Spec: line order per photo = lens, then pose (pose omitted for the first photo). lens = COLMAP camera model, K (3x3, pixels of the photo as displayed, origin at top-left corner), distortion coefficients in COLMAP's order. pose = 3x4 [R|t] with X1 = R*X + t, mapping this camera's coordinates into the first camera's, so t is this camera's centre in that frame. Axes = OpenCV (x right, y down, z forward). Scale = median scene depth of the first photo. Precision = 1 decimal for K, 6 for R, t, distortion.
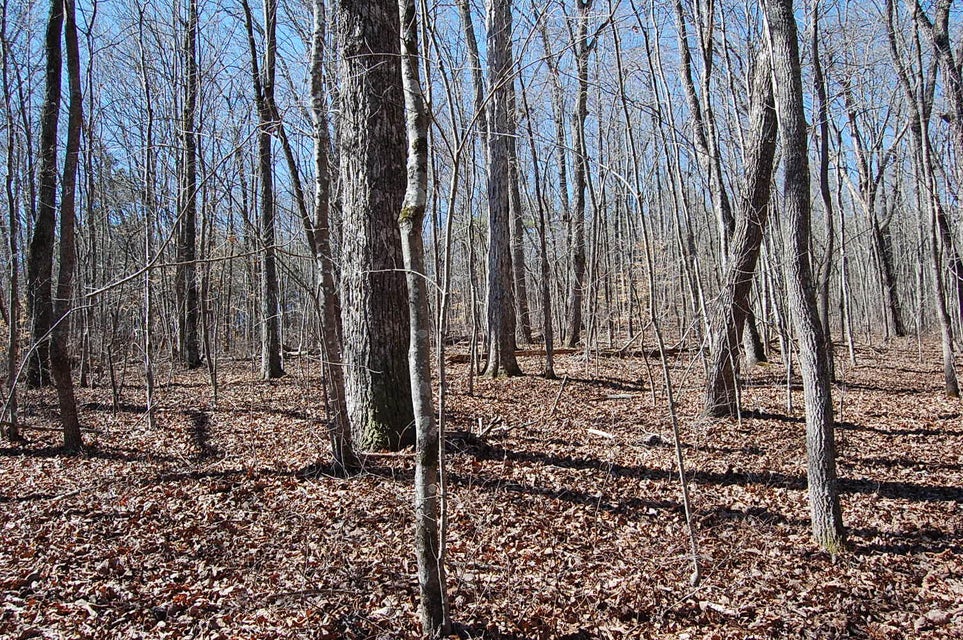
lens RADIAL K [[812.0, 0, 482.2], [0, 812.0, 326.5], [0, 0, 1]] dist [-0.081722, 0.033466]
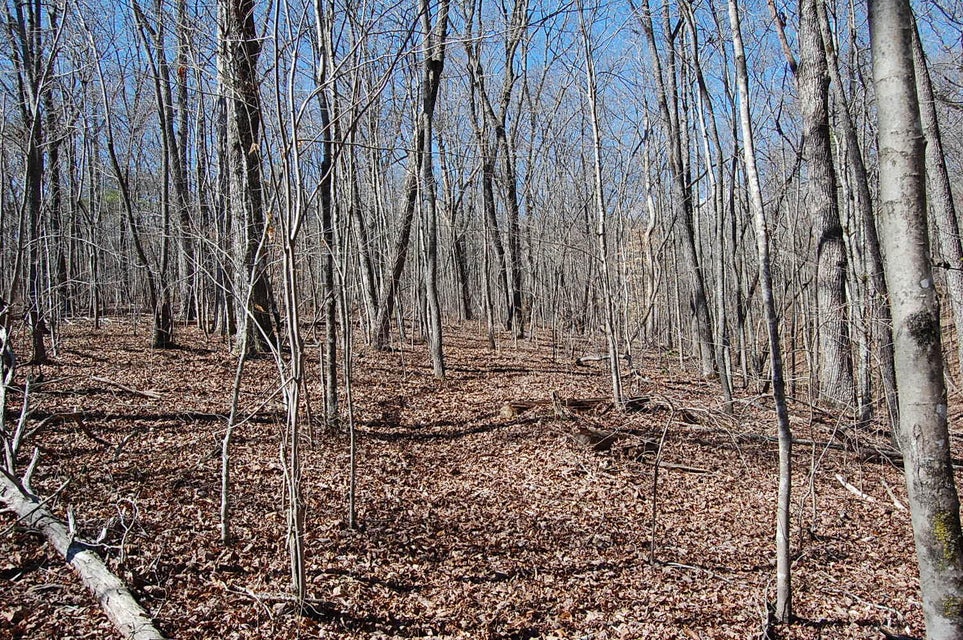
lens RADIAL K [[812.0, 0, 488.4], [0, 812.0, 324.9], [0, 0, 1]] dist [-0.081722, 0.033466]
pose [[0.874608, 0.027475, 0.484052, -0.113066], [-0.037863, 0.999214, 0.011697, 0.003073], [-0.483350, -0.028558, 0.874961, -0.223718]]
